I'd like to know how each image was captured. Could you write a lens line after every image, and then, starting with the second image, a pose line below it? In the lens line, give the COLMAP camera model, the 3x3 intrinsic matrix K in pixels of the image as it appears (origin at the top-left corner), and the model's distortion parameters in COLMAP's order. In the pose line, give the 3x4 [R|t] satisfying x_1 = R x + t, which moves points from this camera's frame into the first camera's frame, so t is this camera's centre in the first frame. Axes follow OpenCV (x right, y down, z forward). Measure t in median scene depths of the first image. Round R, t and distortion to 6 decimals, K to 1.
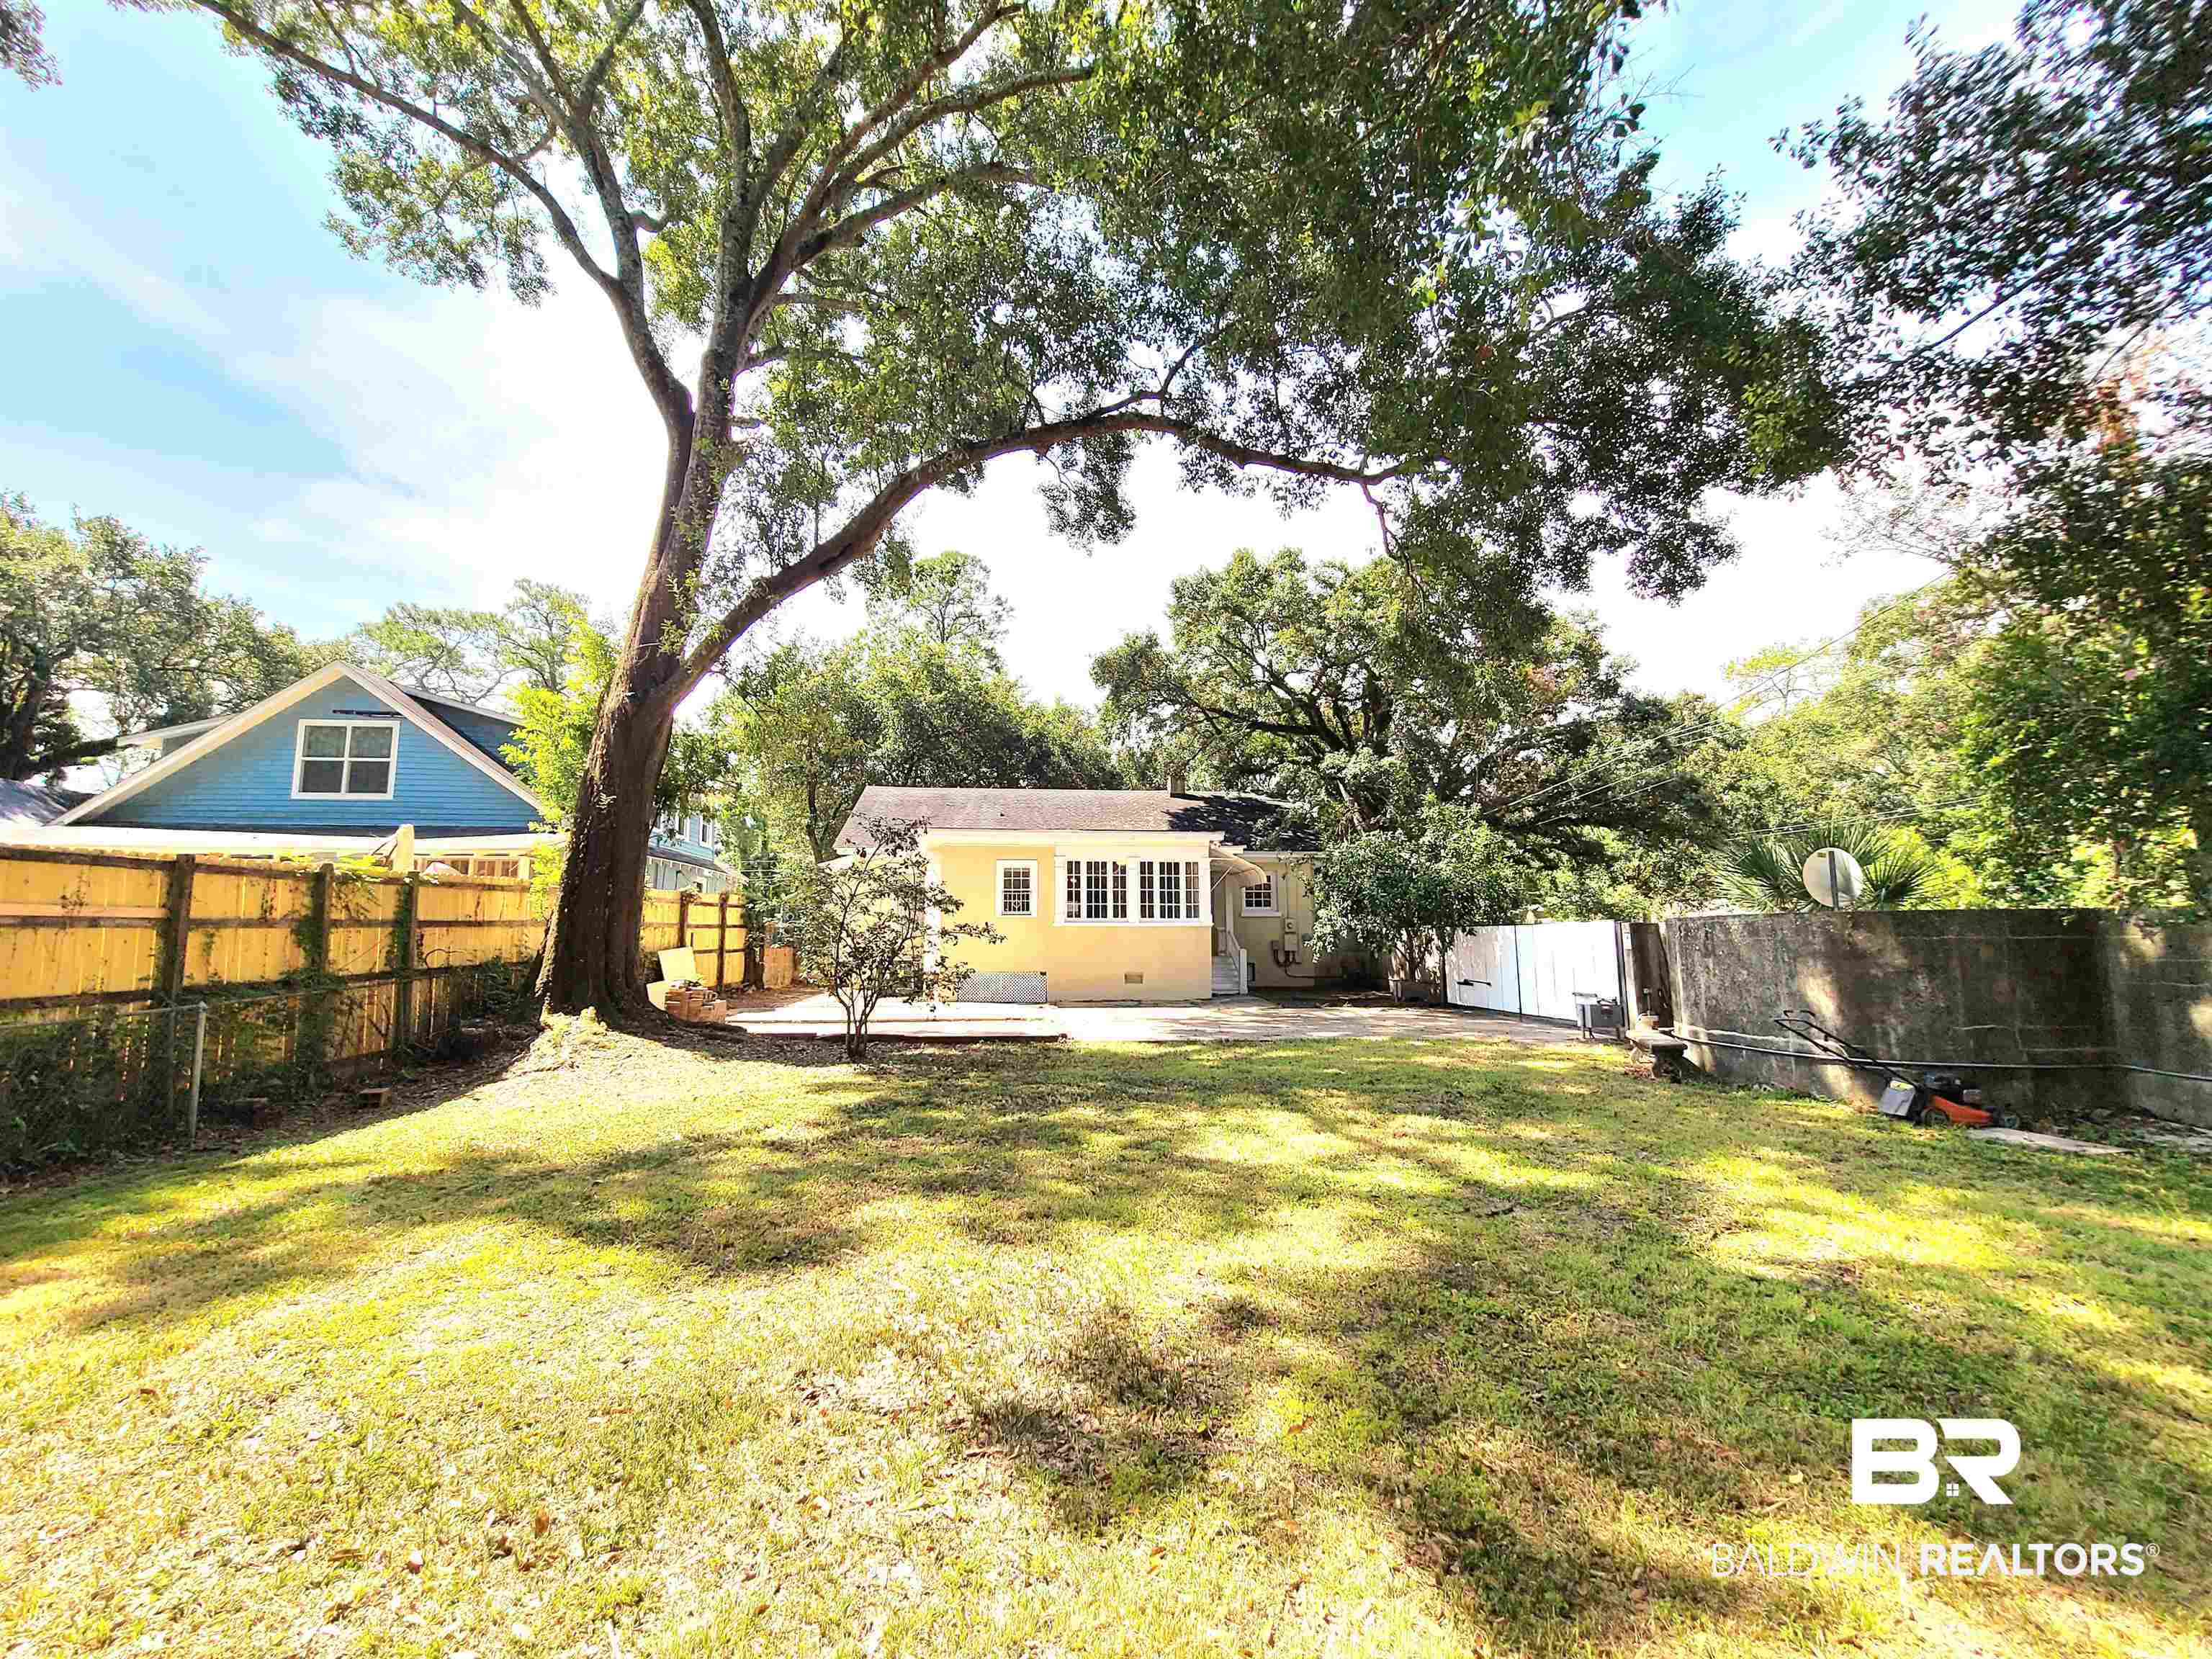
lens RADIAL K [[903.0, 0, 1099.7], [0, 903.0, 826.0], [0, 0, 1]] dist [-0.000801, -0.000392]
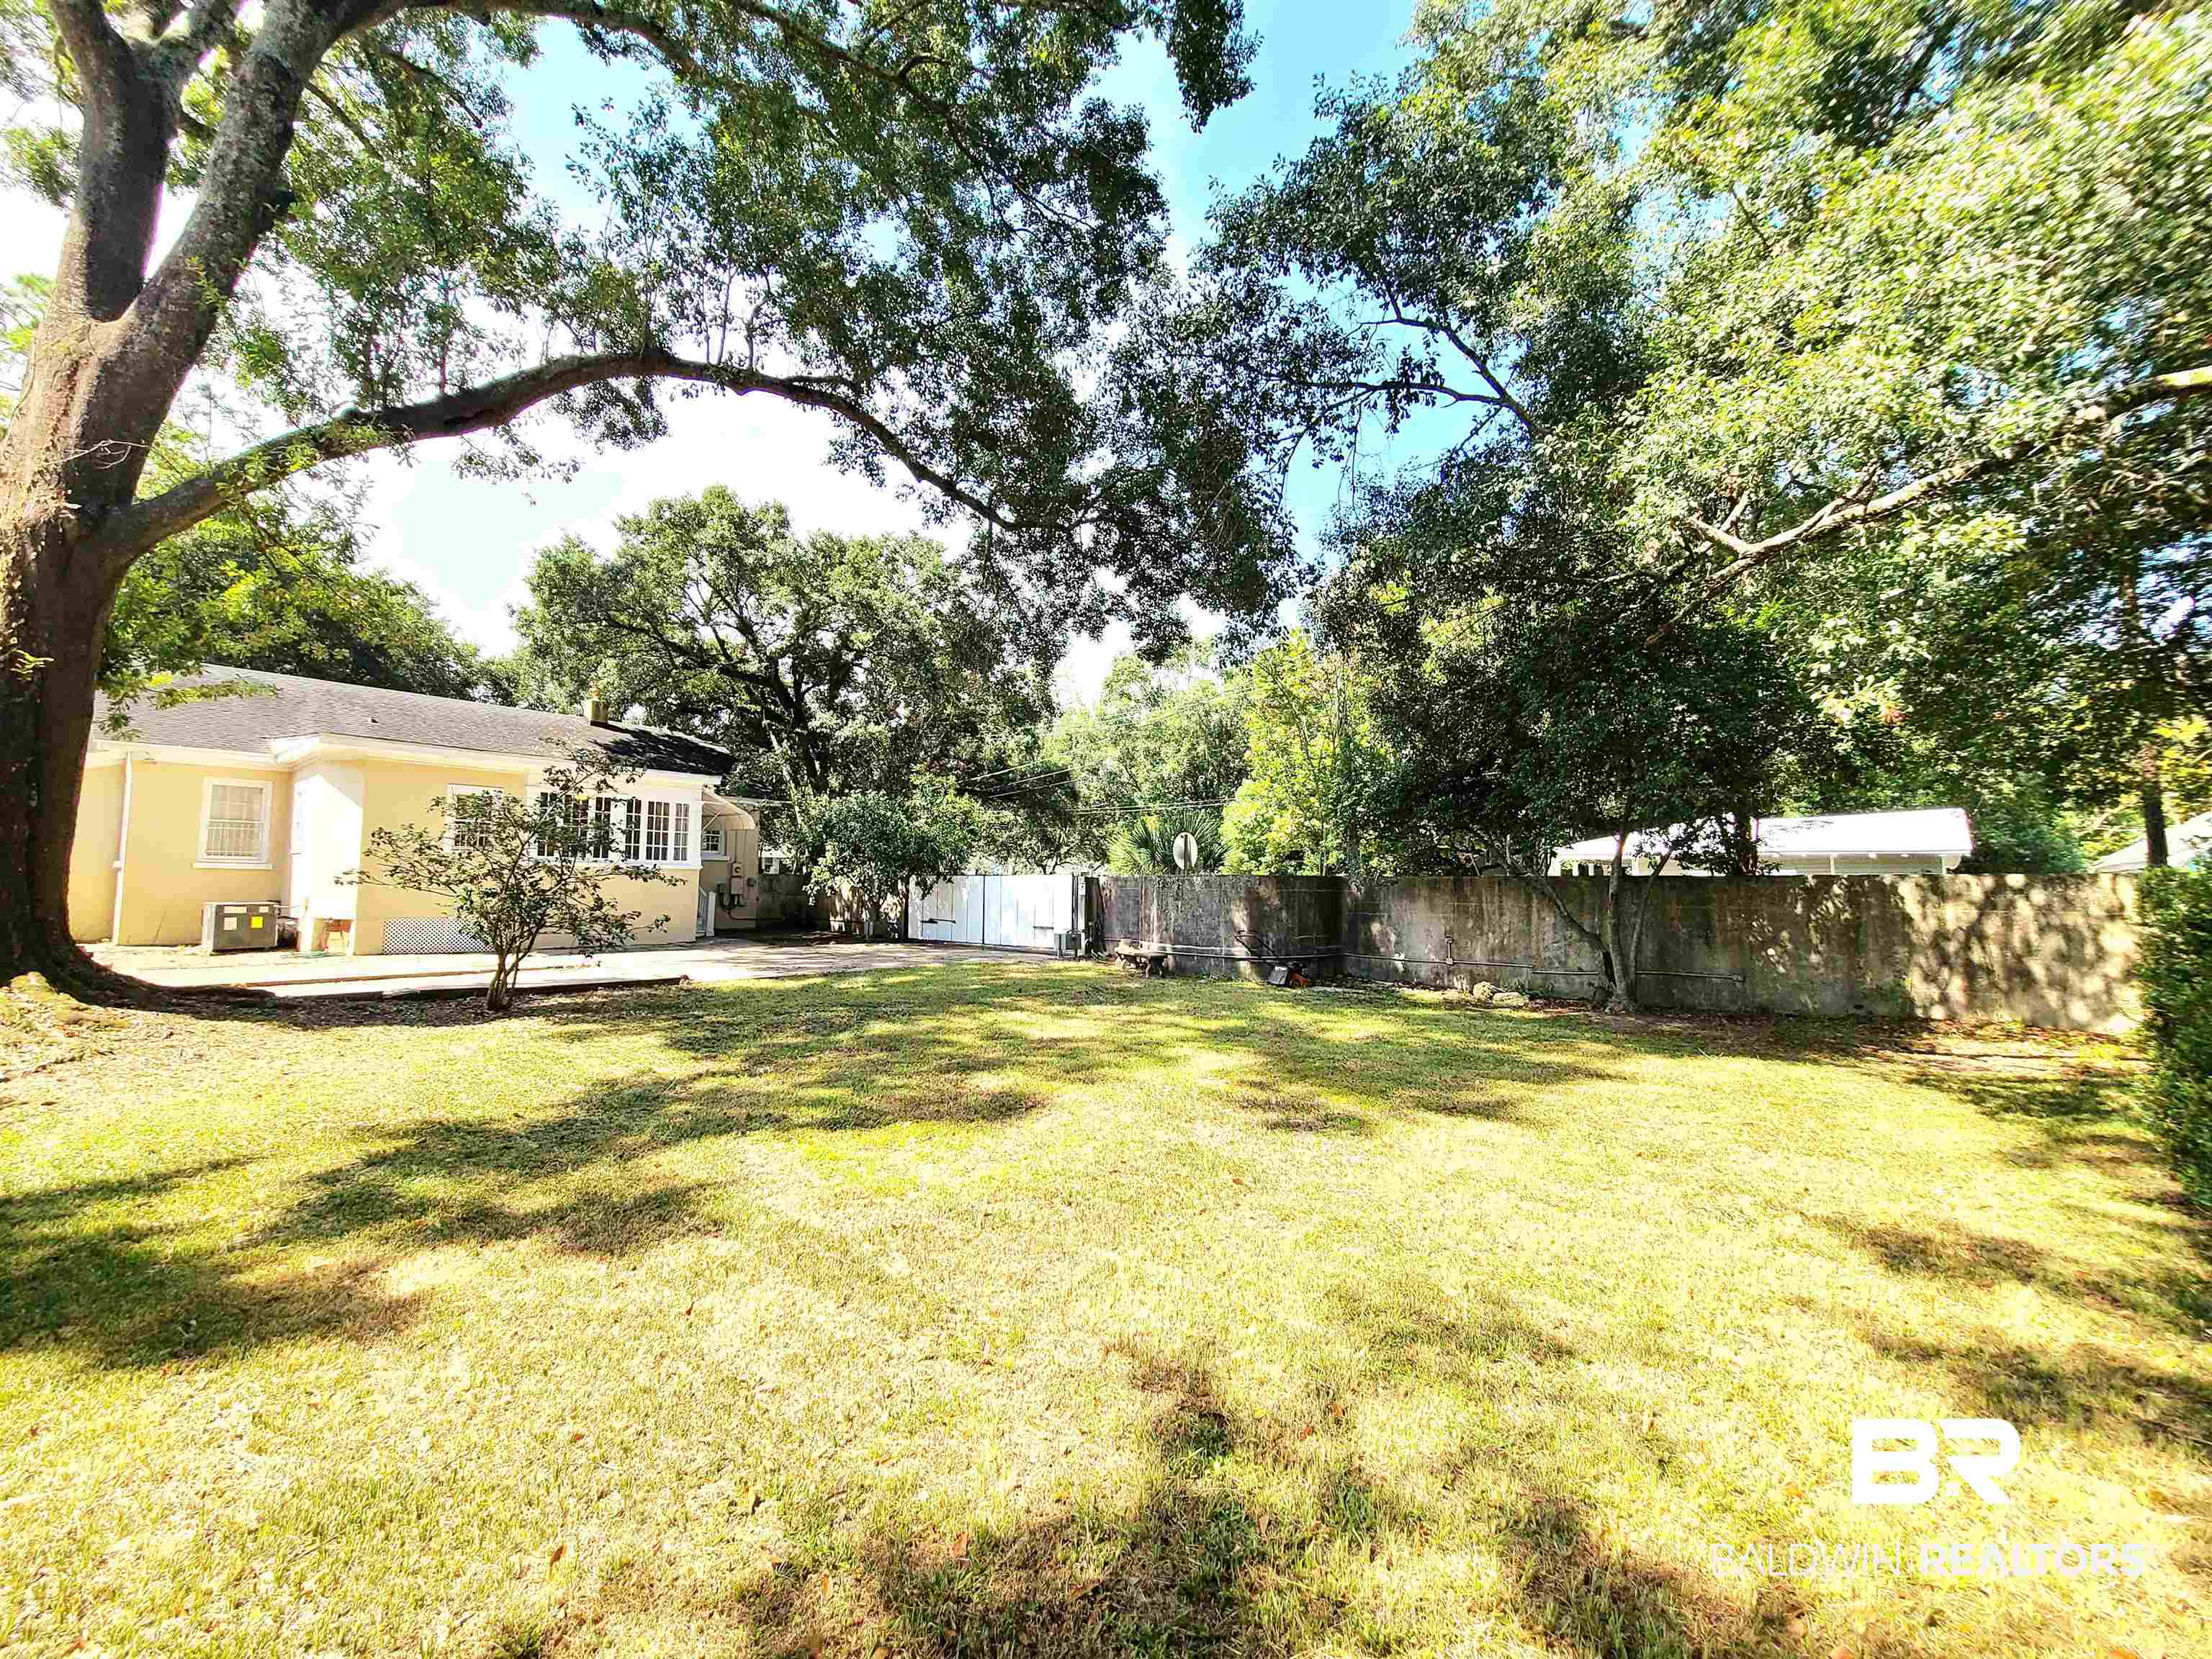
lens RADIAL K [[903.0, 0, 1104.7], [0, 903.0, 833.1], [0, 0, 1]] dist [-0.000801, -0.000392]
pose [[0.704518, 0.053806, 0.707644, -0.296931], [-0.102786, 0.994344, 0.026726, -0.001952], [-0.702204, -0.091565, 0.706064, -0.016759]]
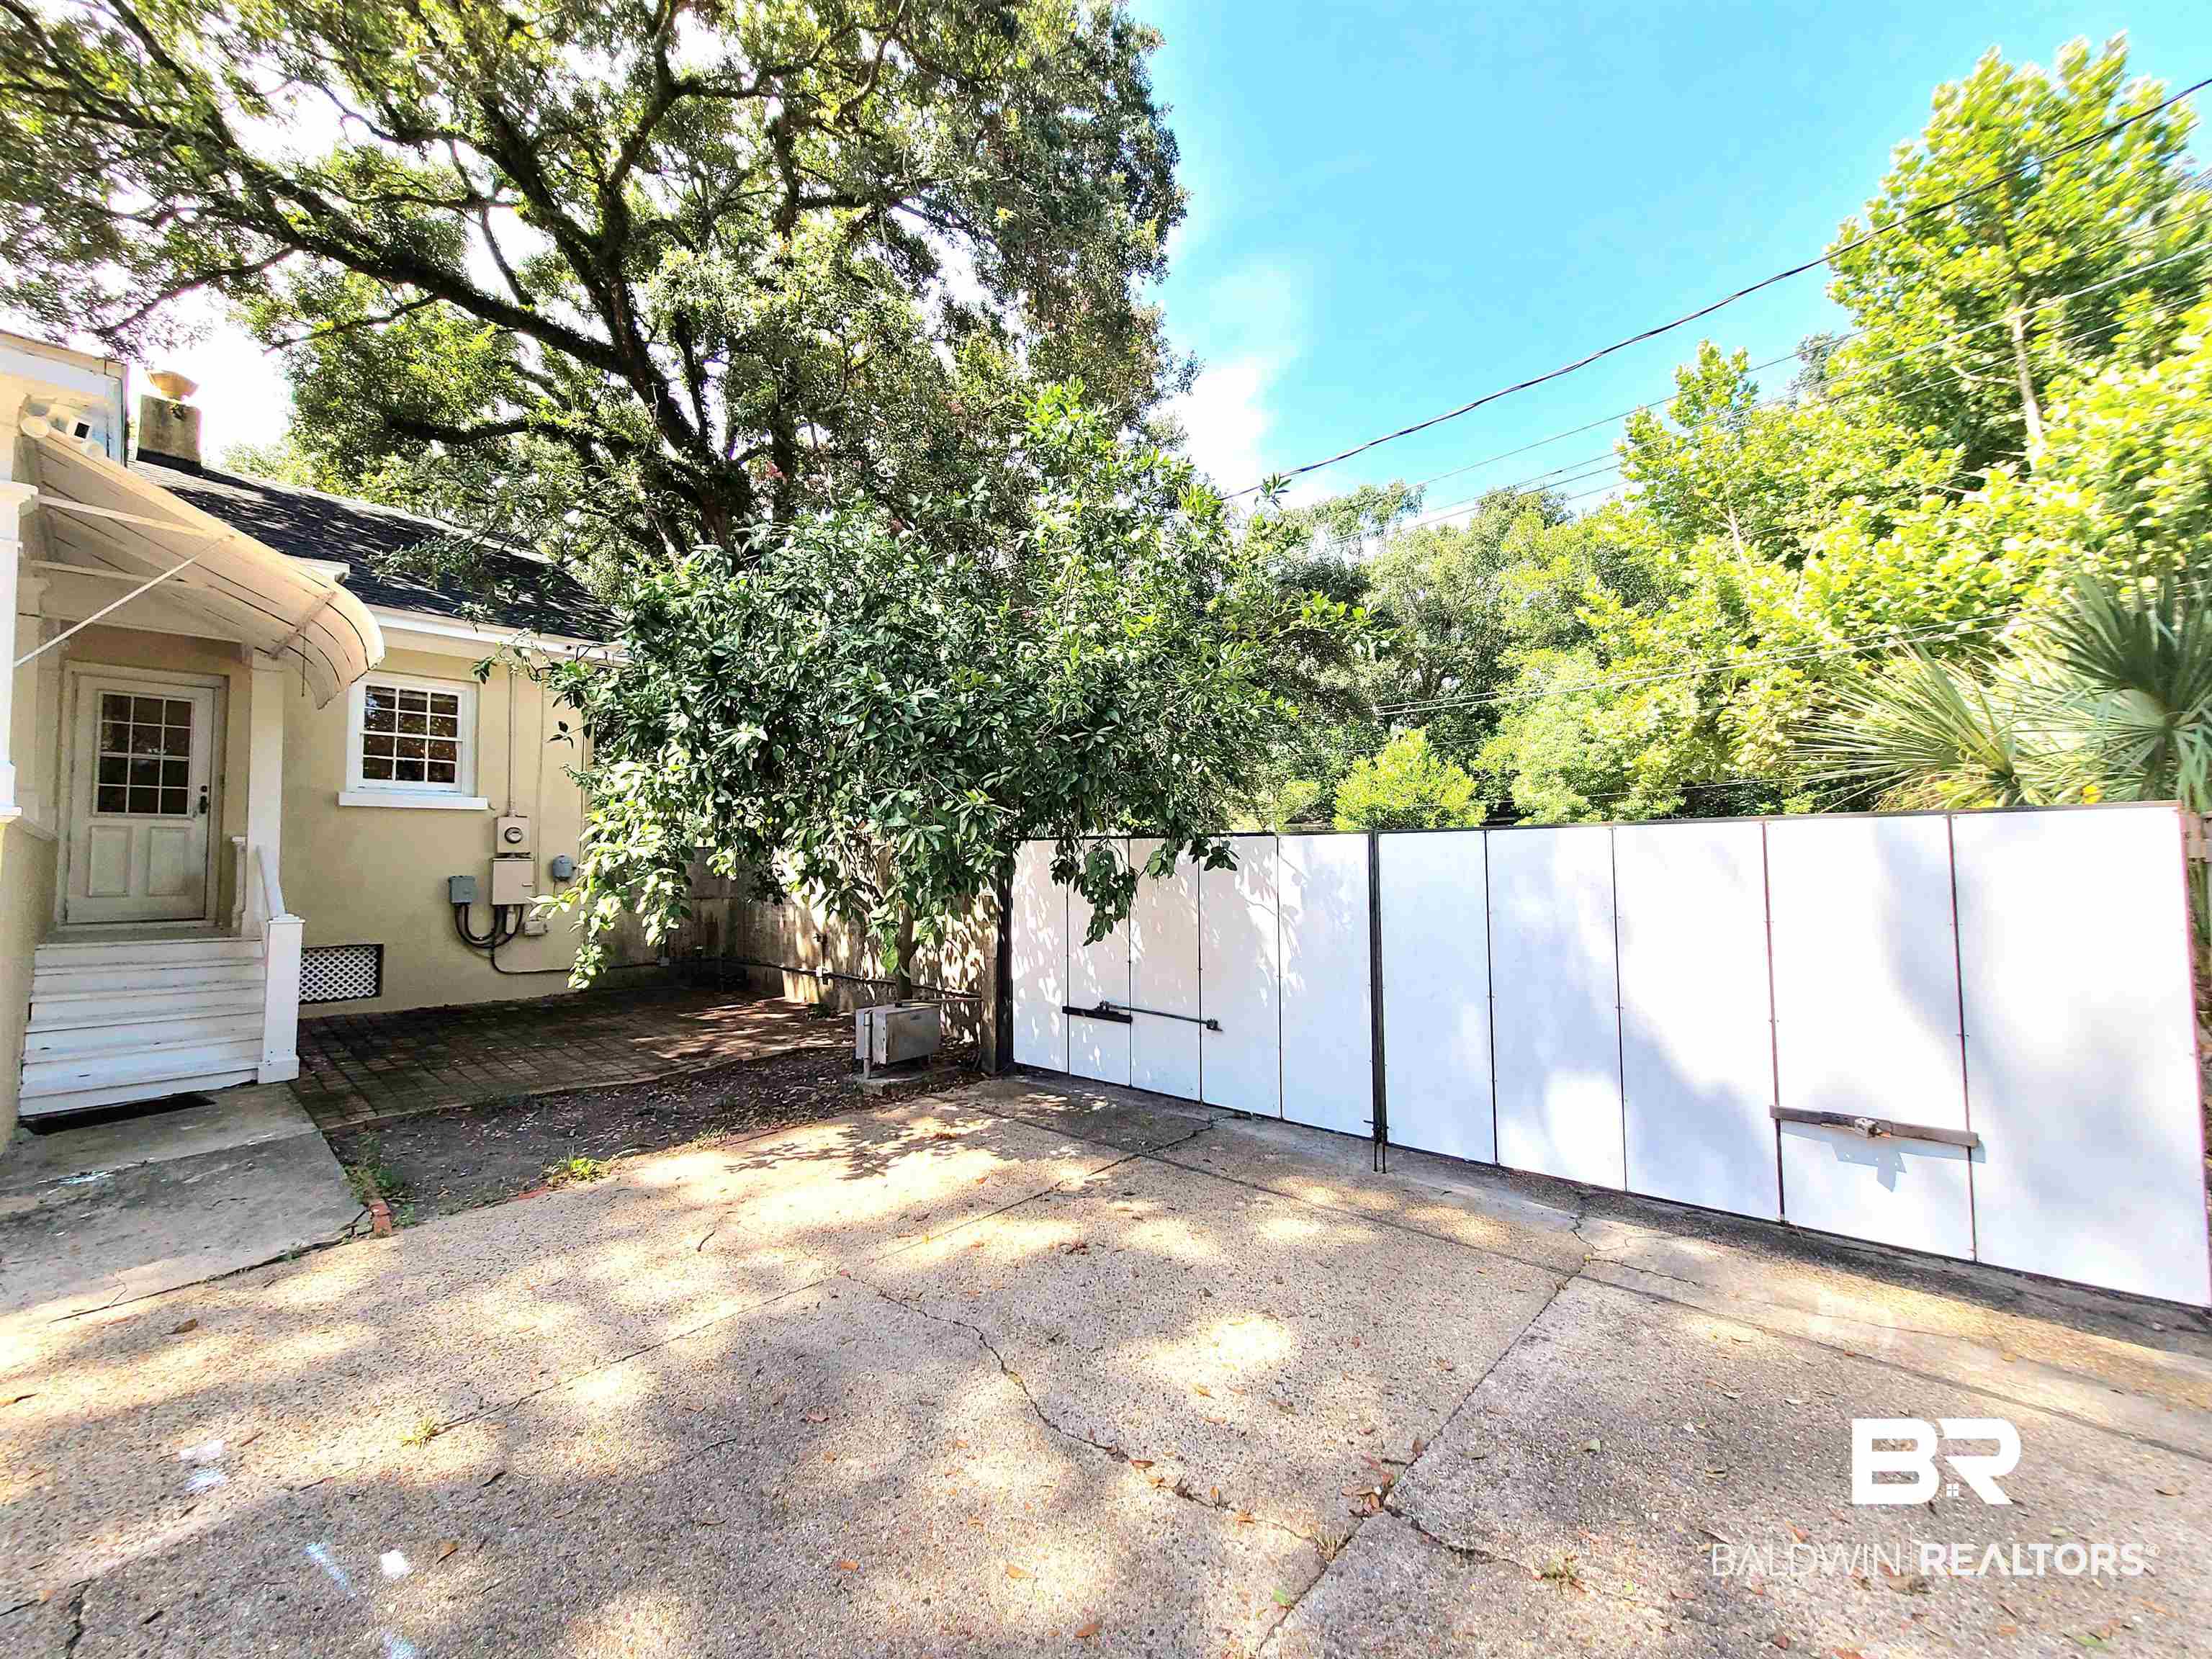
lens RADIAL K [[903.0, 0, 1104.4], [0, 903.0, 828.1], [0, 0, 1]] dist [-0.000801, -0.000392]
pose [[0.733637, 0.023249, 0.679143, 0.184967], [-0.083436, 0.994934, 0.056072, 0.089446], [-0.674400, -0.097802, 0.731861, 0.765548]]
